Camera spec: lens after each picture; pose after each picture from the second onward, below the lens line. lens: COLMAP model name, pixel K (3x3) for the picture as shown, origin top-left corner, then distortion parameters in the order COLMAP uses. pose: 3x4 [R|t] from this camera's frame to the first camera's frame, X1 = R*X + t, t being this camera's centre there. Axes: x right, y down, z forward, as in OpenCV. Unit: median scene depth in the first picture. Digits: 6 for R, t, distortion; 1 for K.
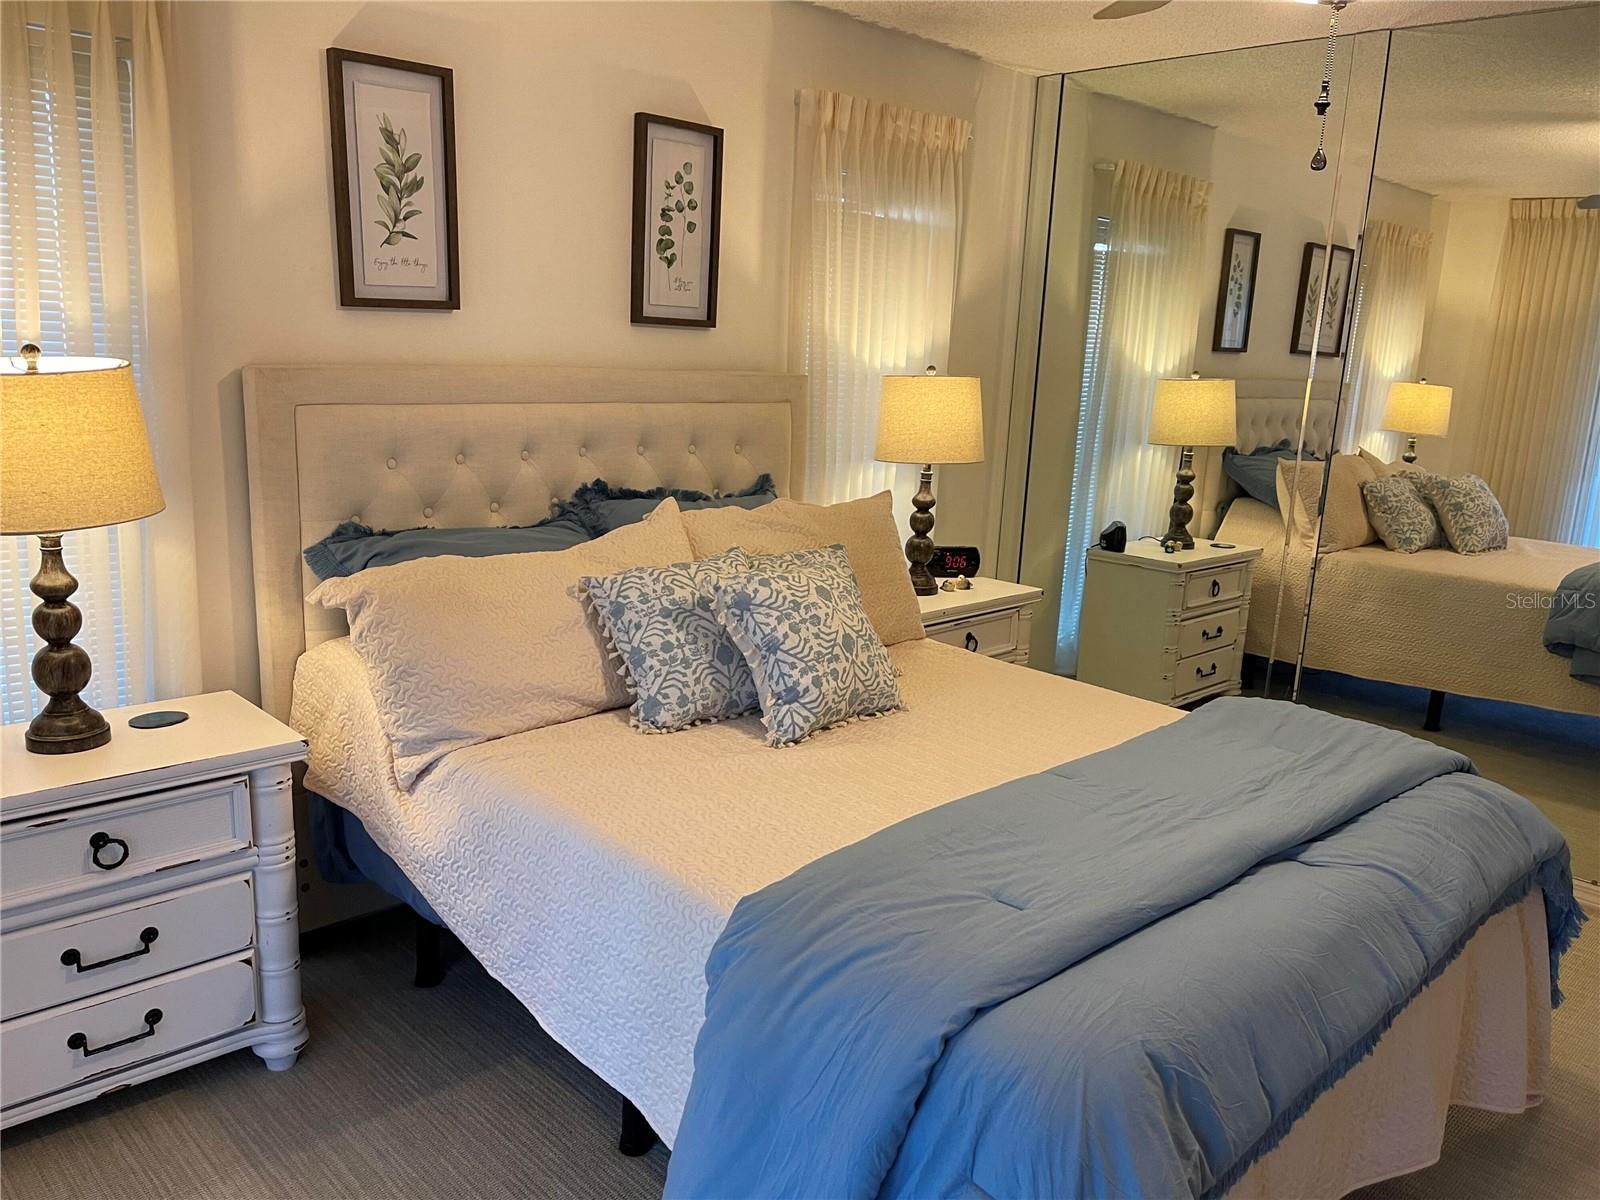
lens RADIAL K [[1208.7, 0, 806.7], [0, 1208.7, 620.3], [0, 0, 1]] dist [0.034942, -0.037519]
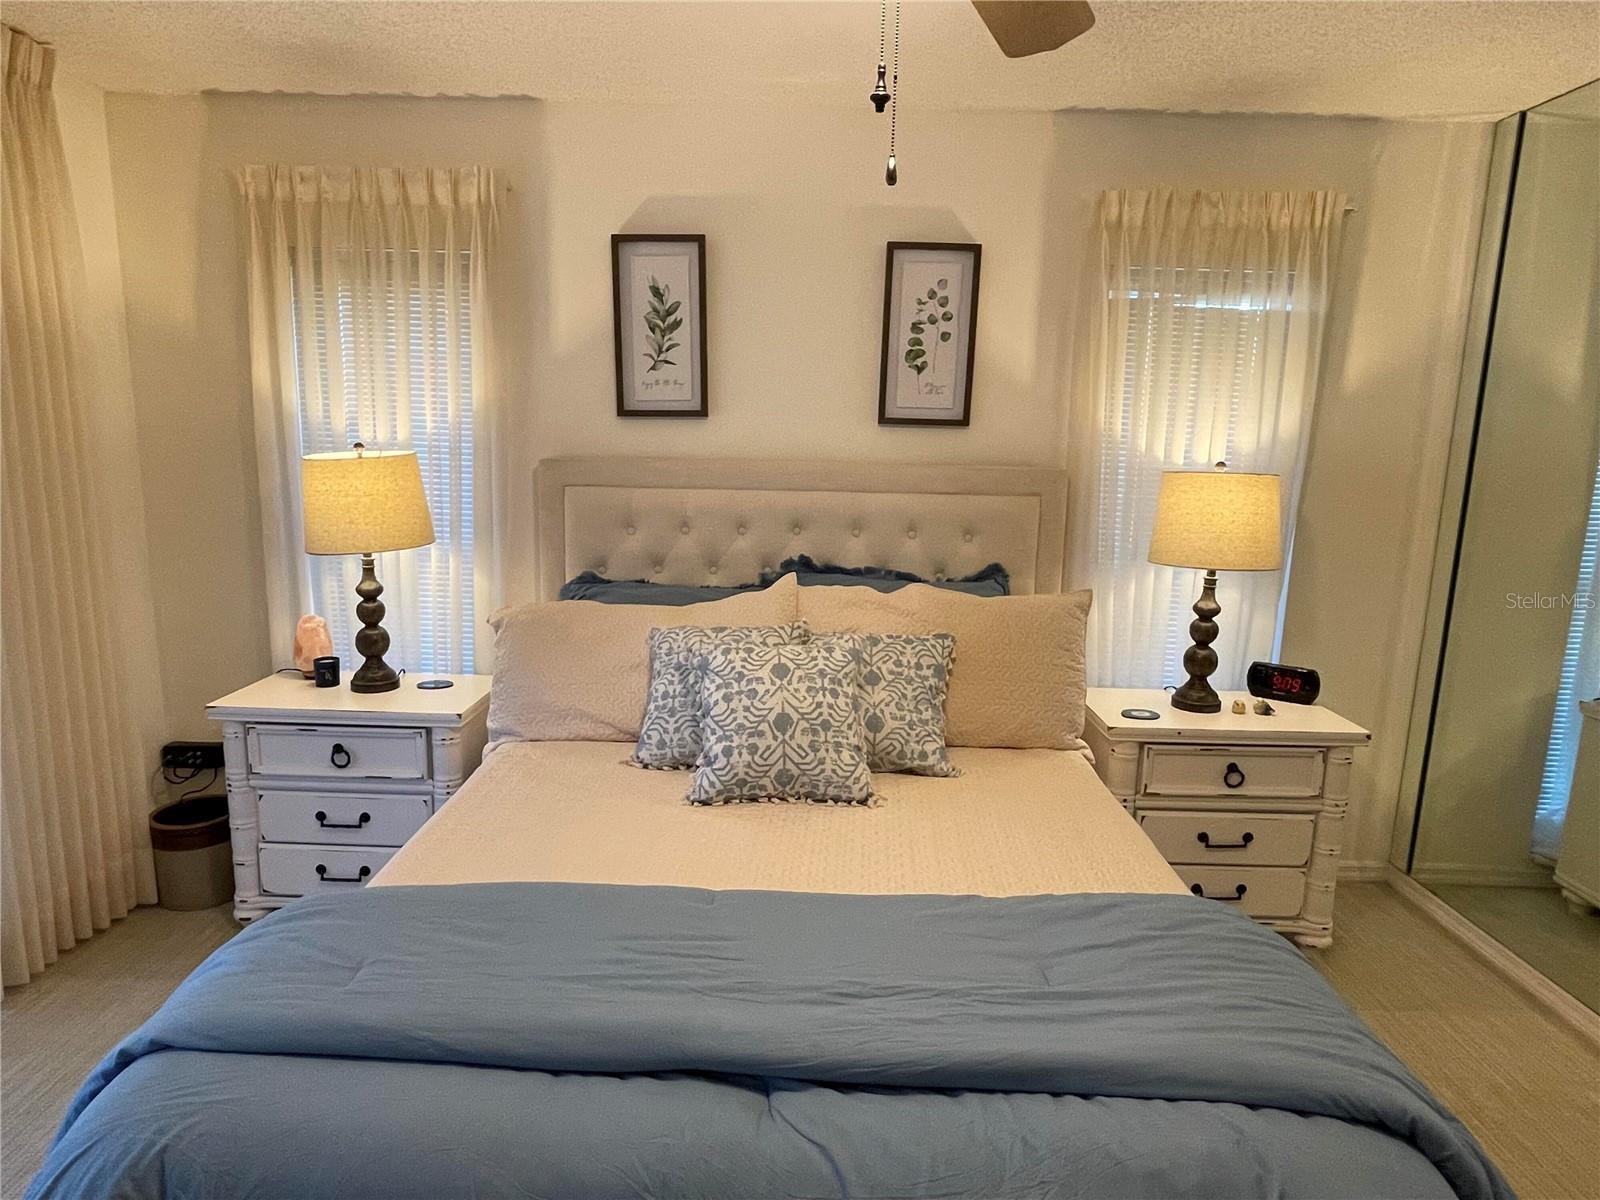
lens RADIAL K [[961.5, 0, 794.6], [0, 961.5, 605.7], [0, 0, 1]] dist [0.003255, -0.008614]
pose [[0.705940, 0.104609, -0.700504, 0.538235], [-0.153782, 0.988077, -0.007421, -0.066567], [0.691376, 0.112964, 0.713610, 0.374448]]
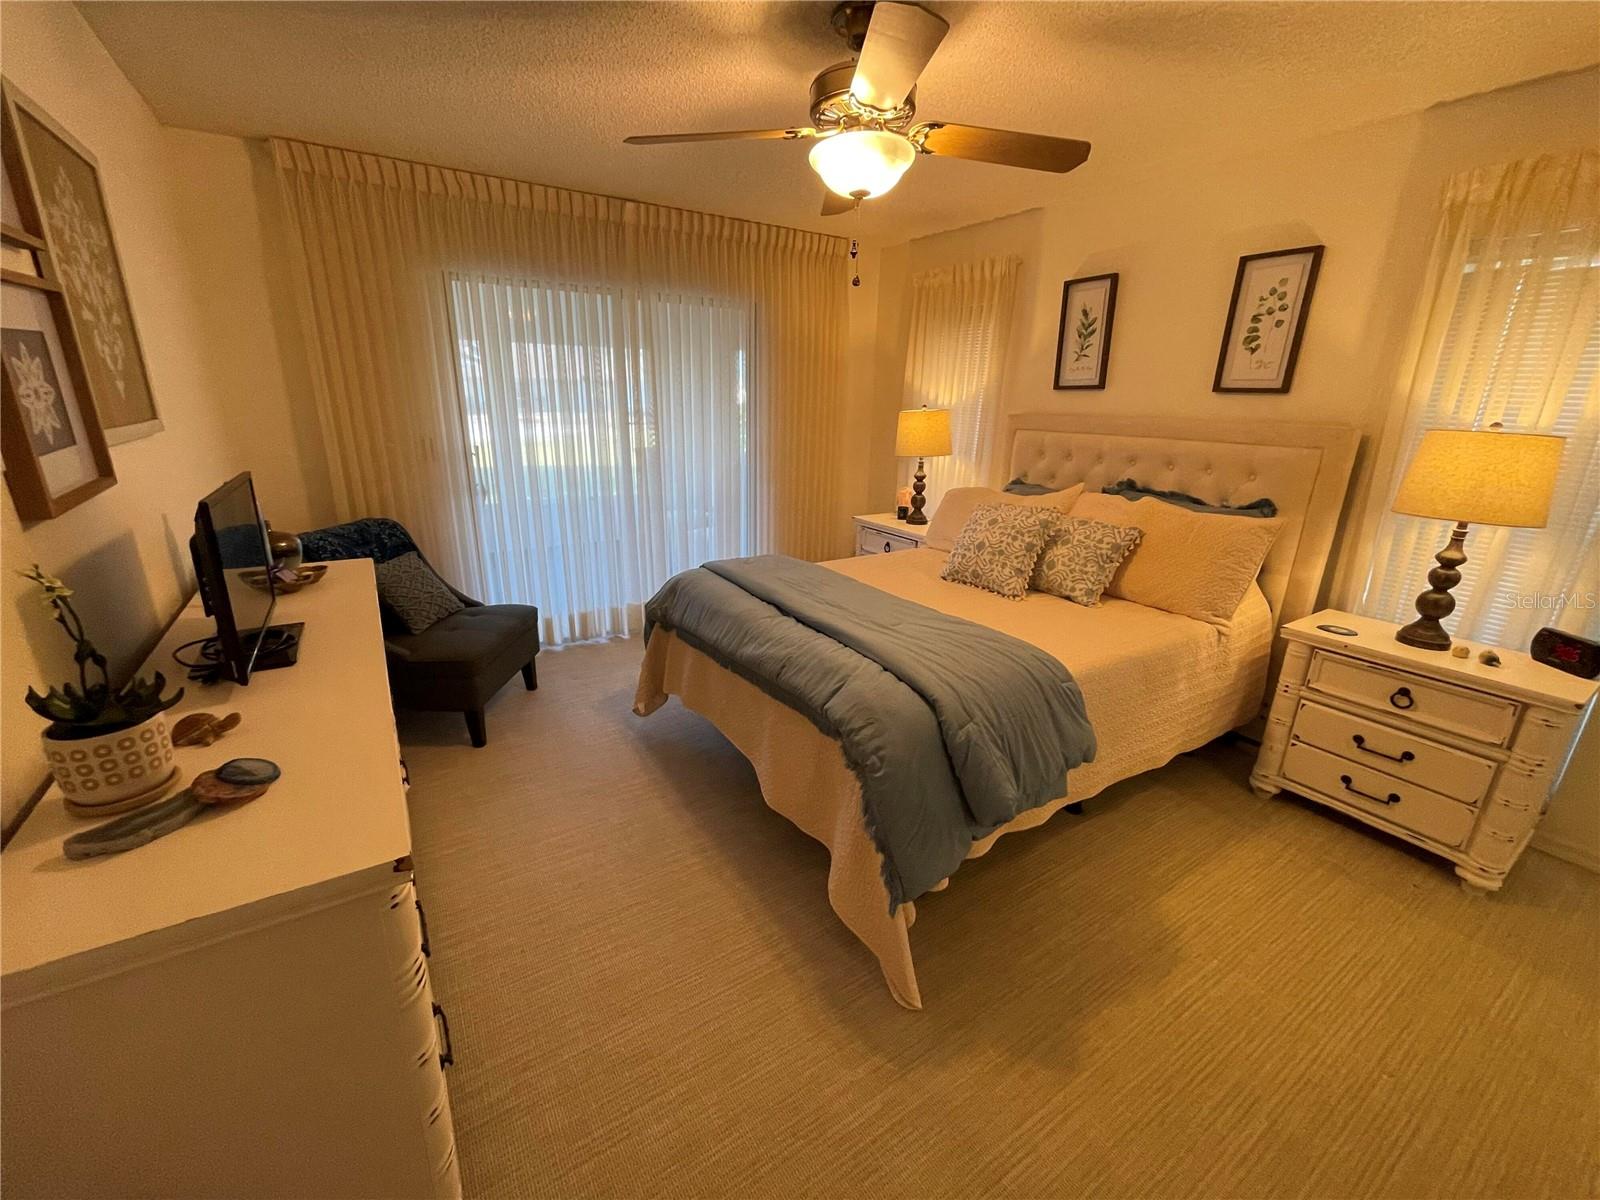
lens RADIAL K [[658.3, 0, 792.9], [0, 658.3, 599.5], [0, 0, 1]] dist [0.000161, 0.000359]
pose [[-0.198989, 0.246566, -0.948477, 1.028004], [-0.250000, 0.923039, 0.292403, -0.125497], [0.947578, 0.295304, -0.122033, 0.775710]]
